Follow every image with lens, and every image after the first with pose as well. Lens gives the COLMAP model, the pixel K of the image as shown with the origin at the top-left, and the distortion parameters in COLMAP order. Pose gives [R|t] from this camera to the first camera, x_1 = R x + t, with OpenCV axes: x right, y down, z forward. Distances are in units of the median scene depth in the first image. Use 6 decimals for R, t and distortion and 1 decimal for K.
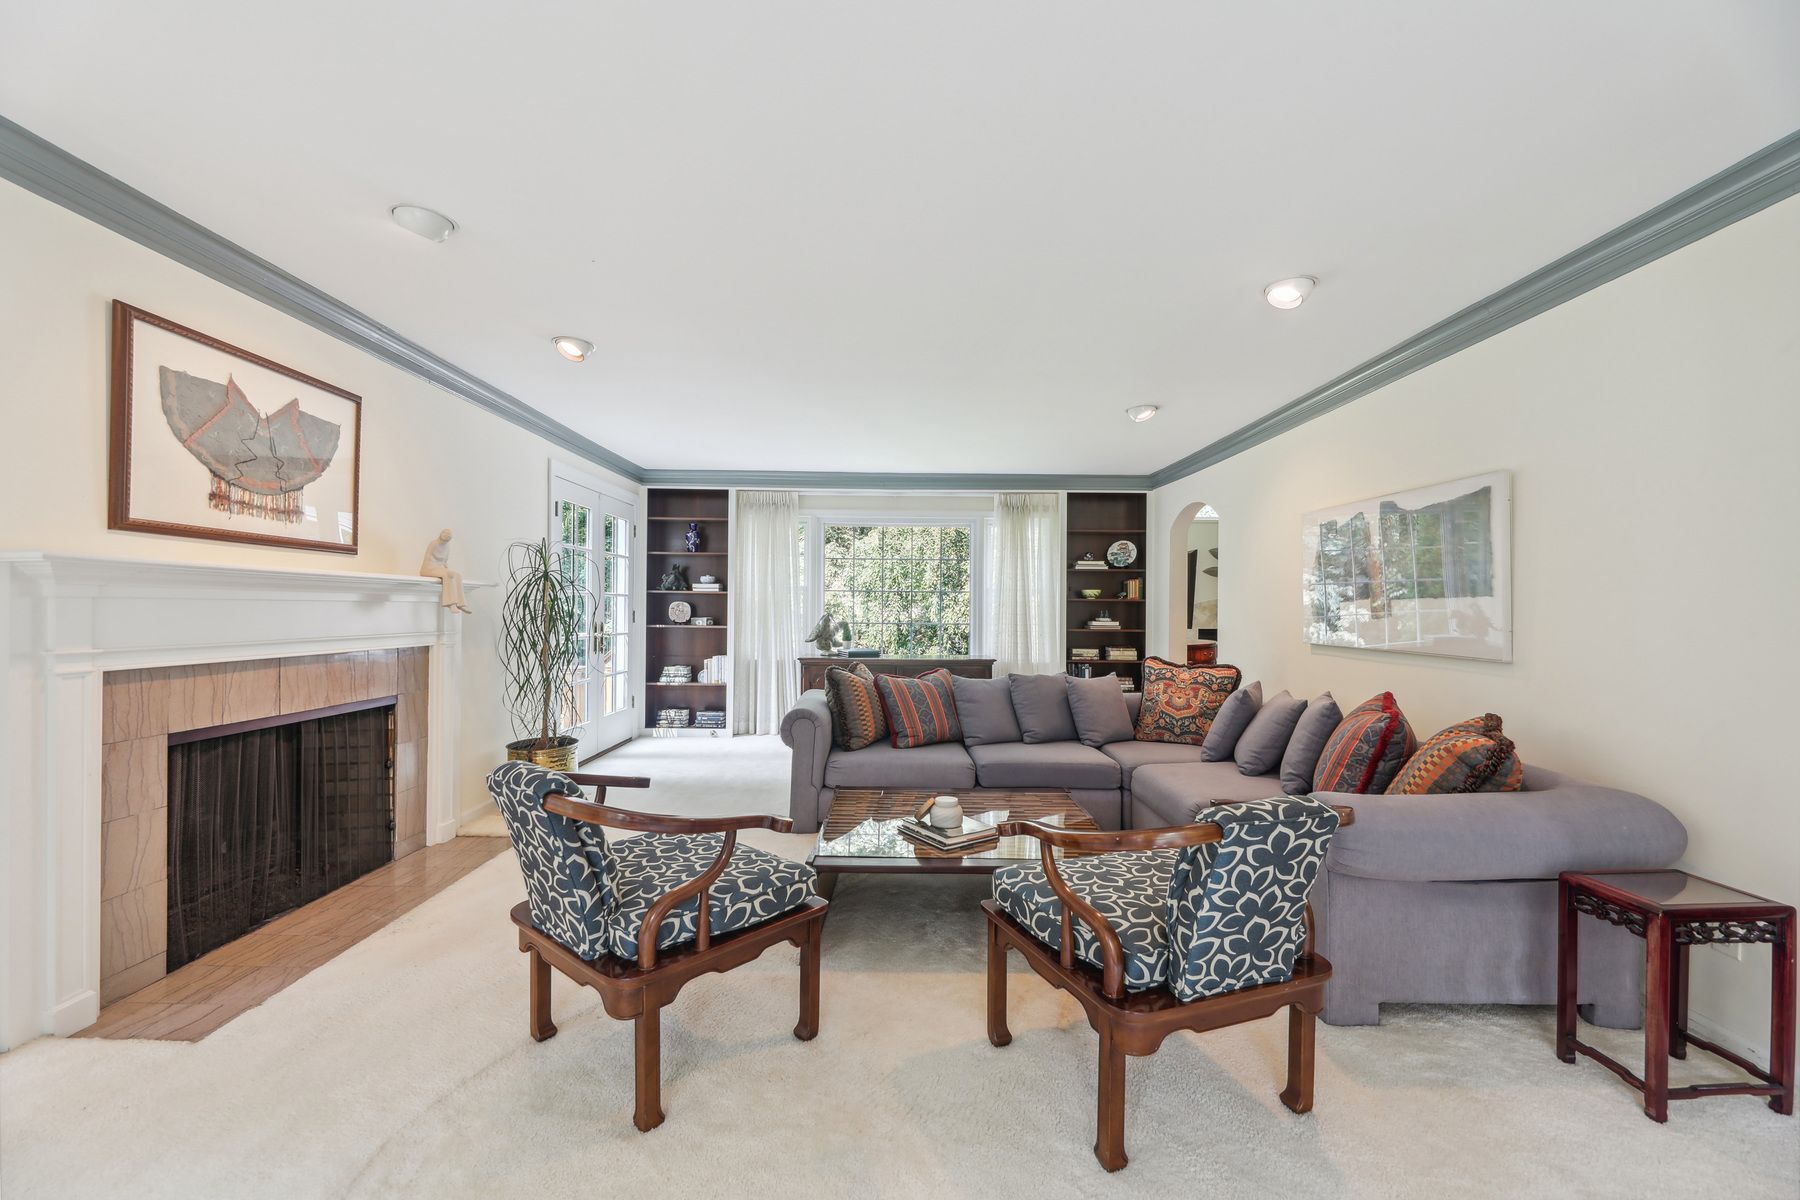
lens RADIAL K [[733.3, 0, 898.6], [0, 733.3, 605.3], [0, 0, 1]] dist [-0.002145, -0.002587]
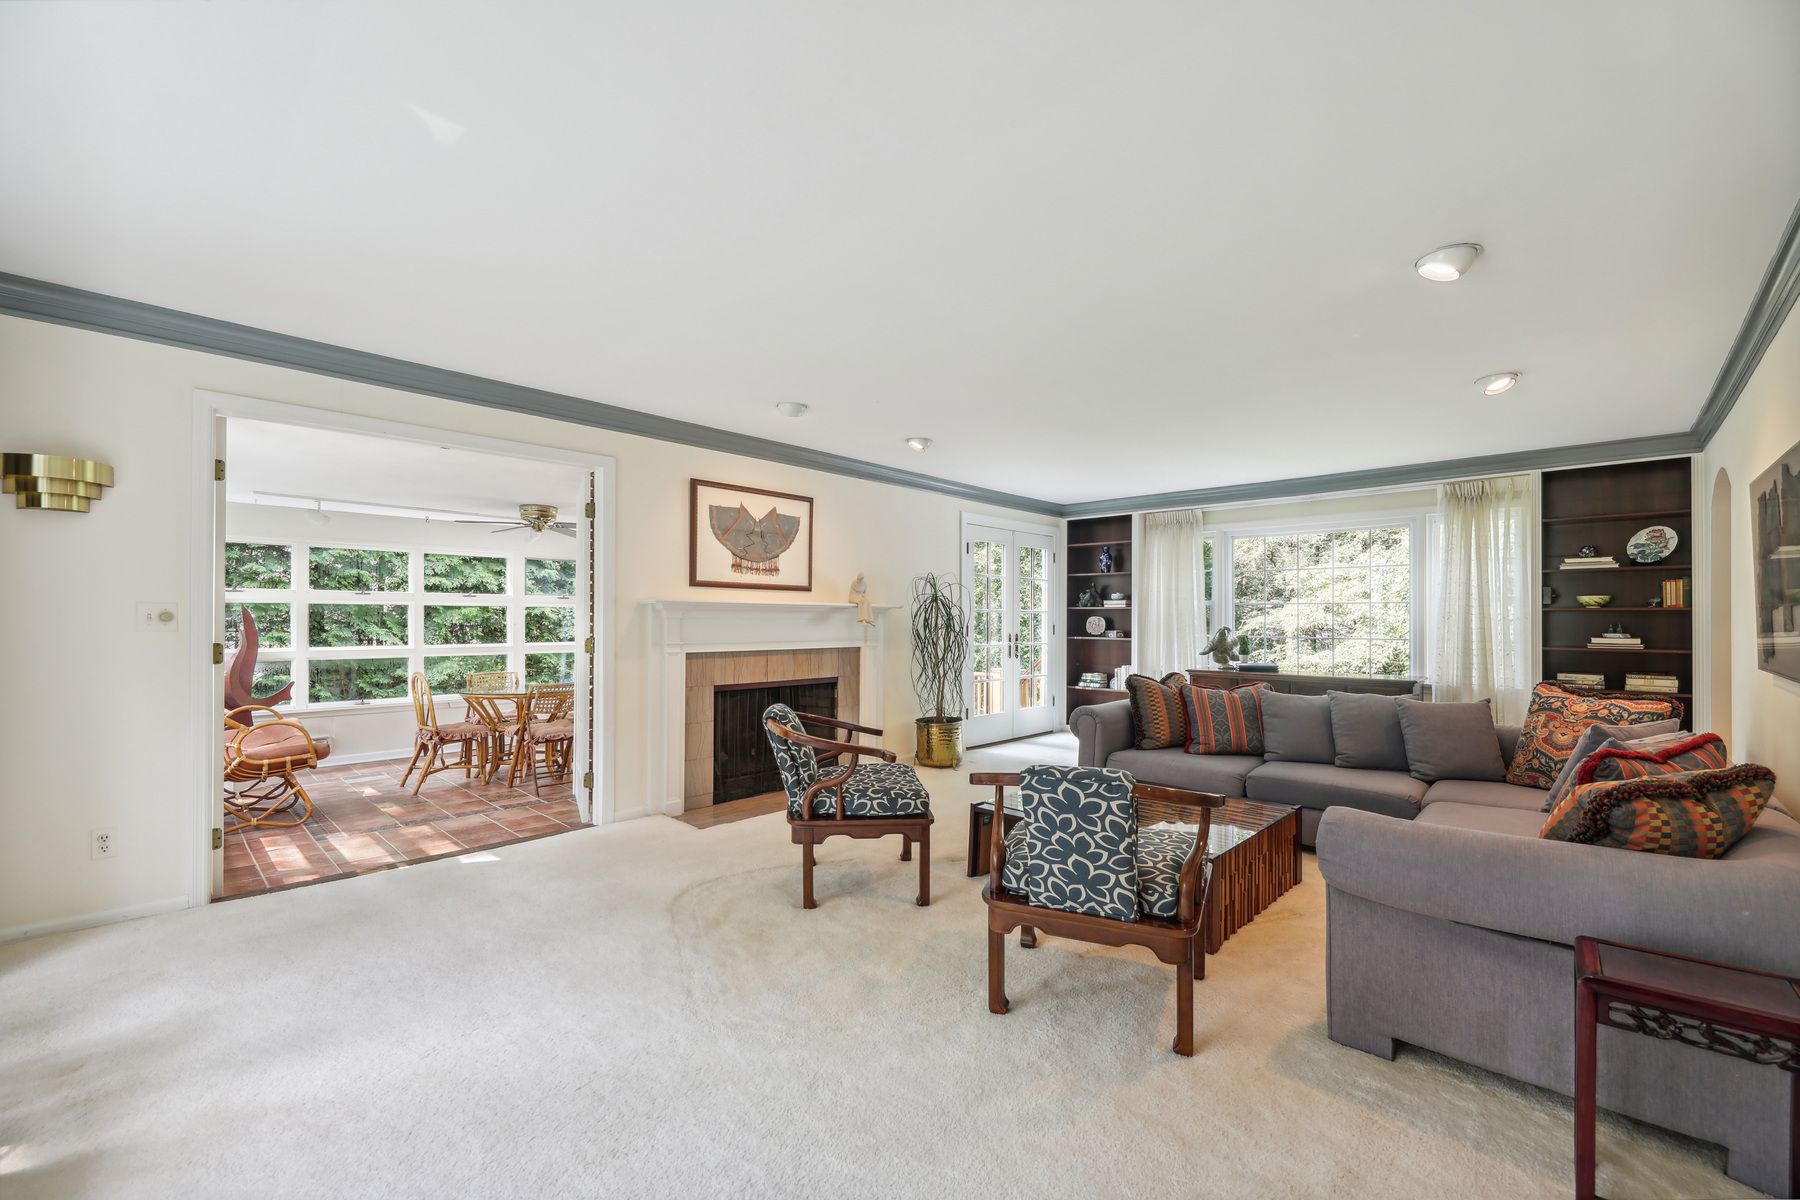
lens RADIAL K [[733.3, 0, 887.5], [0, 733.3, 610.3], [0, 0, 1]] dist [-0.002145, -0.002587]
pose [[0.715092, -0.015223, -0.698864, 0.543819], [0.006241, 0.999862, -0.015393, 0.001577], [0.699002, 0.006646, 0.715089, -0.085038]]
